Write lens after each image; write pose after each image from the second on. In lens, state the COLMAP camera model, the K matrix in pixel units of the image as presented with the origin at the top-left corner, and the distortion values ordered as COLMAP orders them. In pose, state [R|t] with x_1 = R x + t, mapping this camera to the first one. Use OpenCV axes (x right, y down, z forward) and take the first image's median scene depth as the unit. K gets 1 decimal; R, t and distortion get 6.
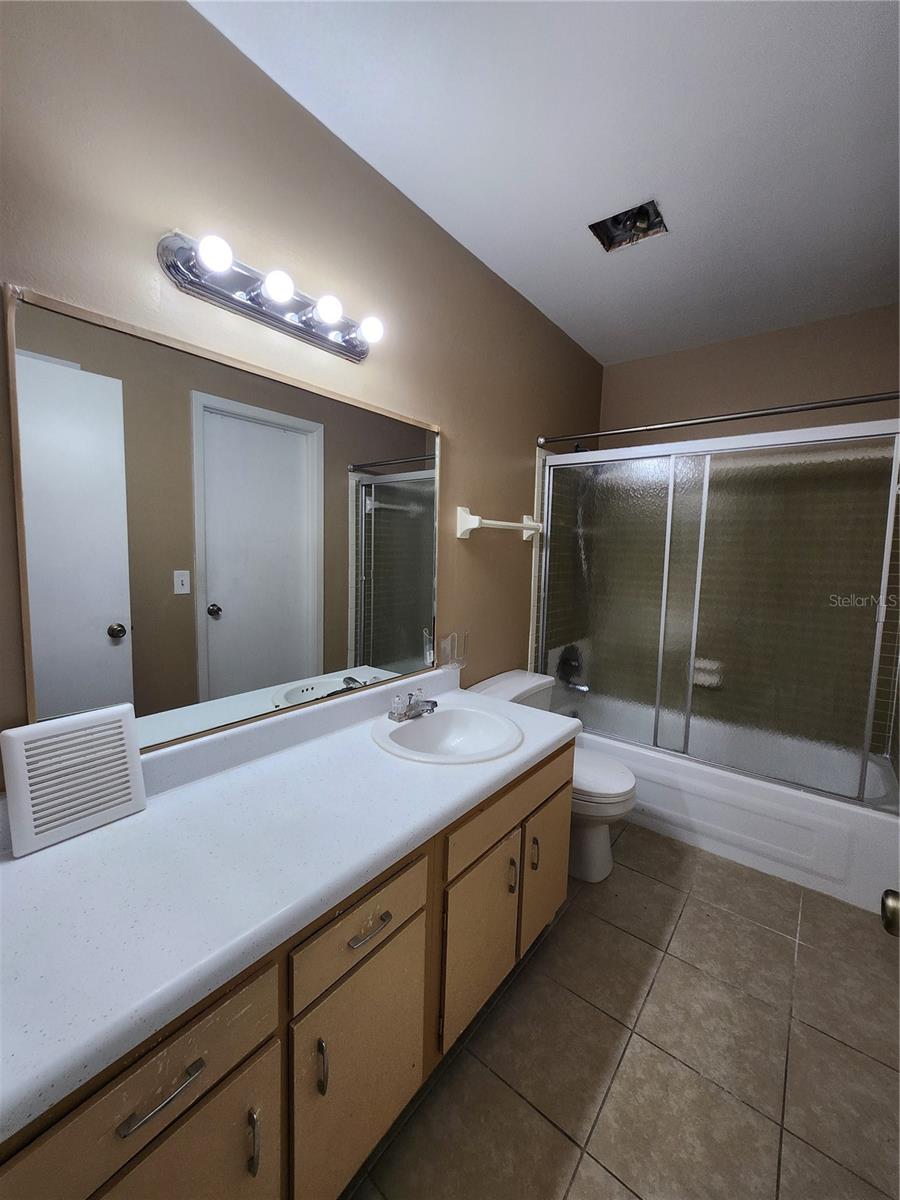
lens RADIAL K [[473.0, 0, 450.0], [0, 473.0, 600.0], [0, 0, 1]] dist [-0.000178, 0.000719]
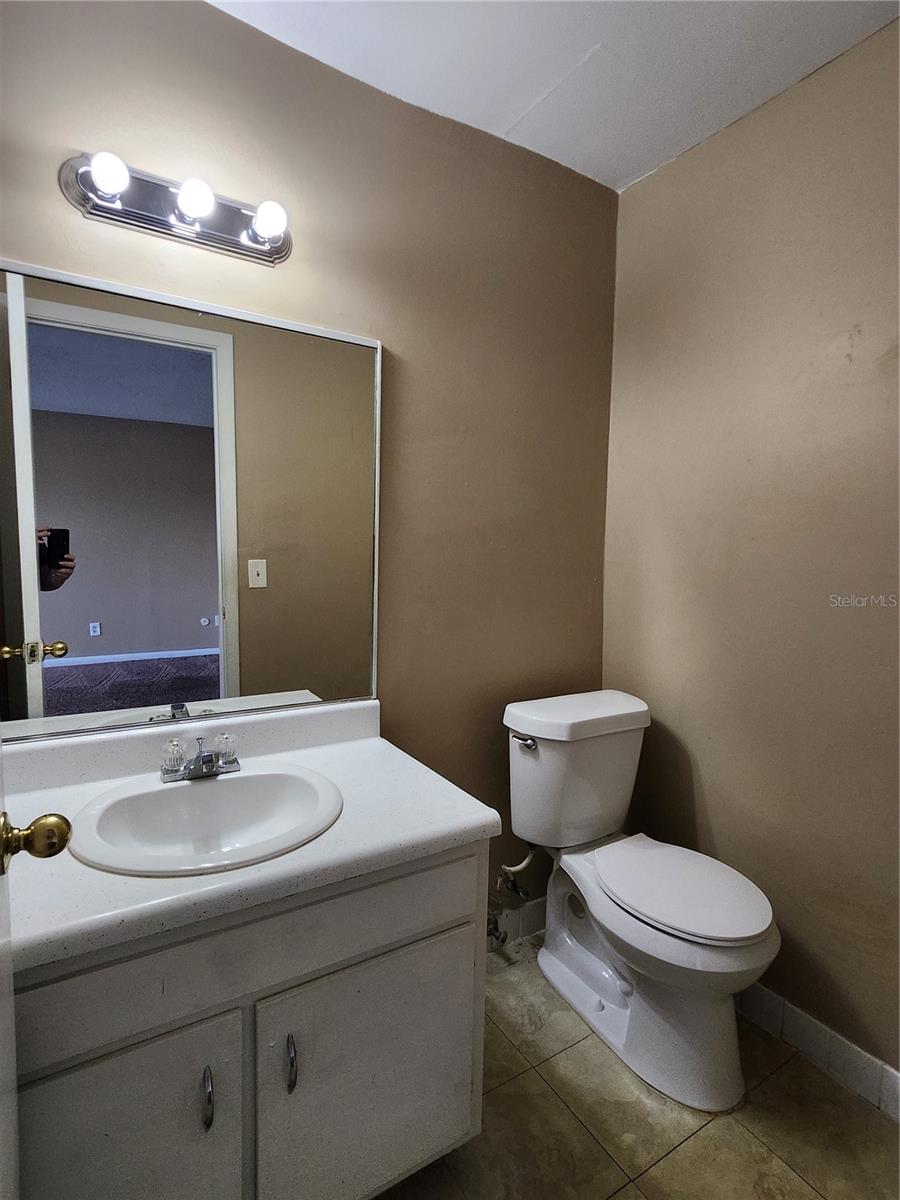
lens RADIAL K [[473.0, 0, 450.0], [0, 473.0, 600.0], [0, 0, 1]] dist [-0.000178, 0.000719]
pose [[0.920862, 0.053070, -0.386259, 0.350176], [-0.057409, 0.998351, 0.000301, -0.002843], [0.385638, 0.021898, 0.922390, 0.426268]]
